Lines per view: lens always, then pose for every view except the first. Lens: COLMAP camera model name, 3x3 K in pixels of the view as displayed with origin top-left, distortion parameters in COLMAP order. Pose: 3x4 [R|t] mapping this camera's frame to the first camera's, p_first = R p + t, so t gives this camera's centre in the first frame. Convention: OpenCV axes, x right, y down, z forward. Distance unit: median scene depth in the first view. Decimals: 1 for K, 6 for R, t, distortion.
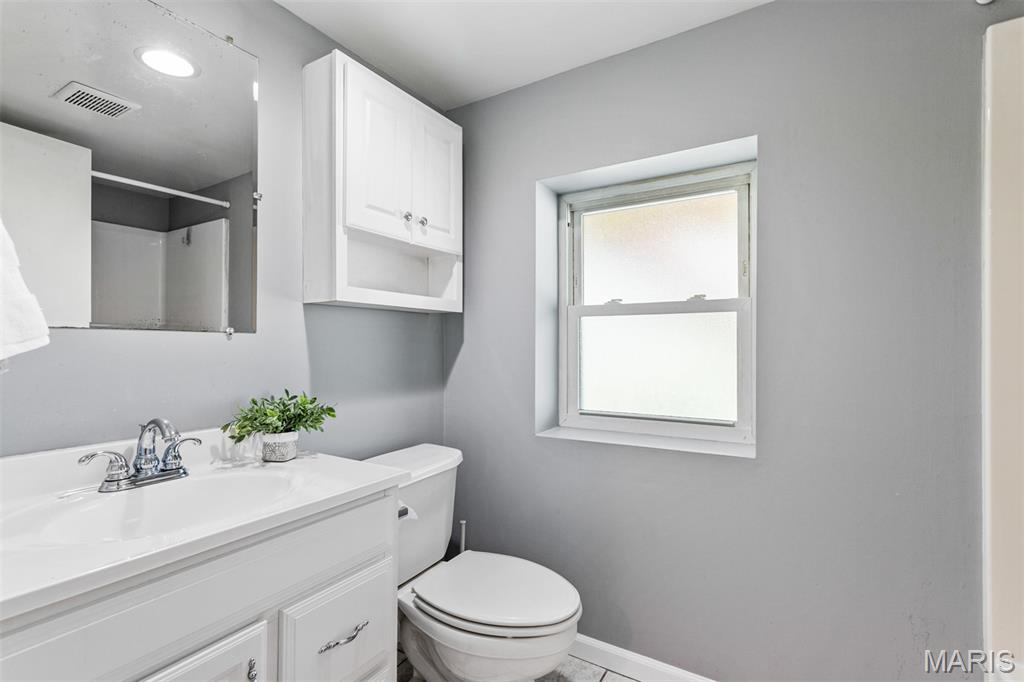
lens RADIAL K [[488.3, 0, 510.5], [0, 488.3, 339.3], [0, 0, 1]] dist [0.008128, 0.001560]
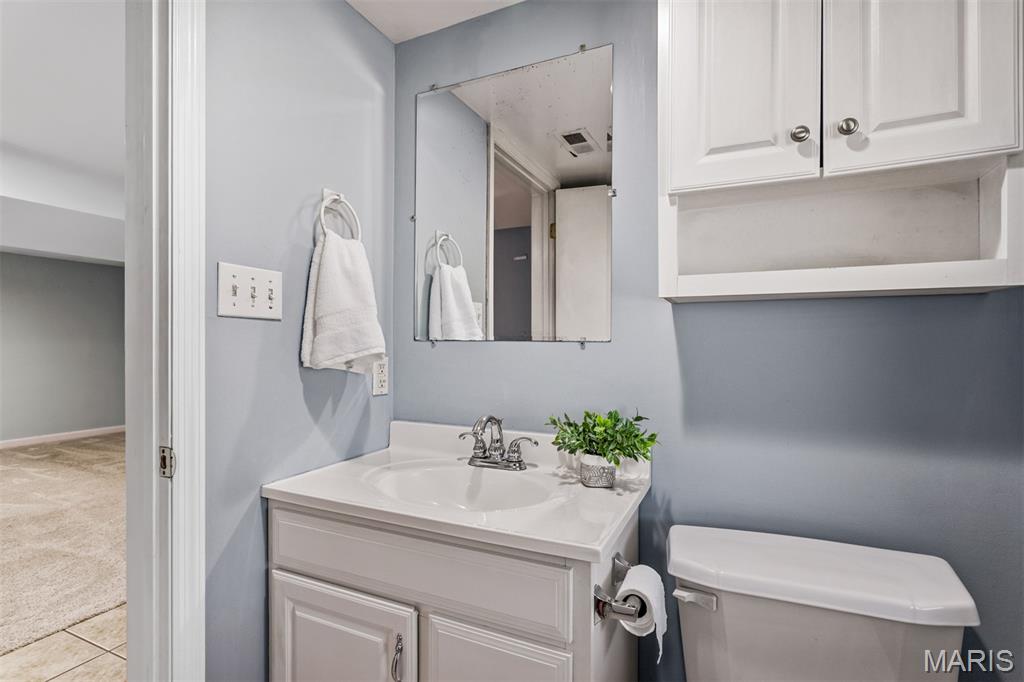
lens RADIAL K [[503.3, 0, 509.1], [0, 503.3, 348.7], [0, 0, 1]] dist [-0.001993, 0.001197]
pose [[0.108311, -0.001486, -0.994116, 0.474130], [0.006602, 0.999978, -0.000775, -0.000787], [0.994095, -0.006479, 0.108318, 0.824578]]
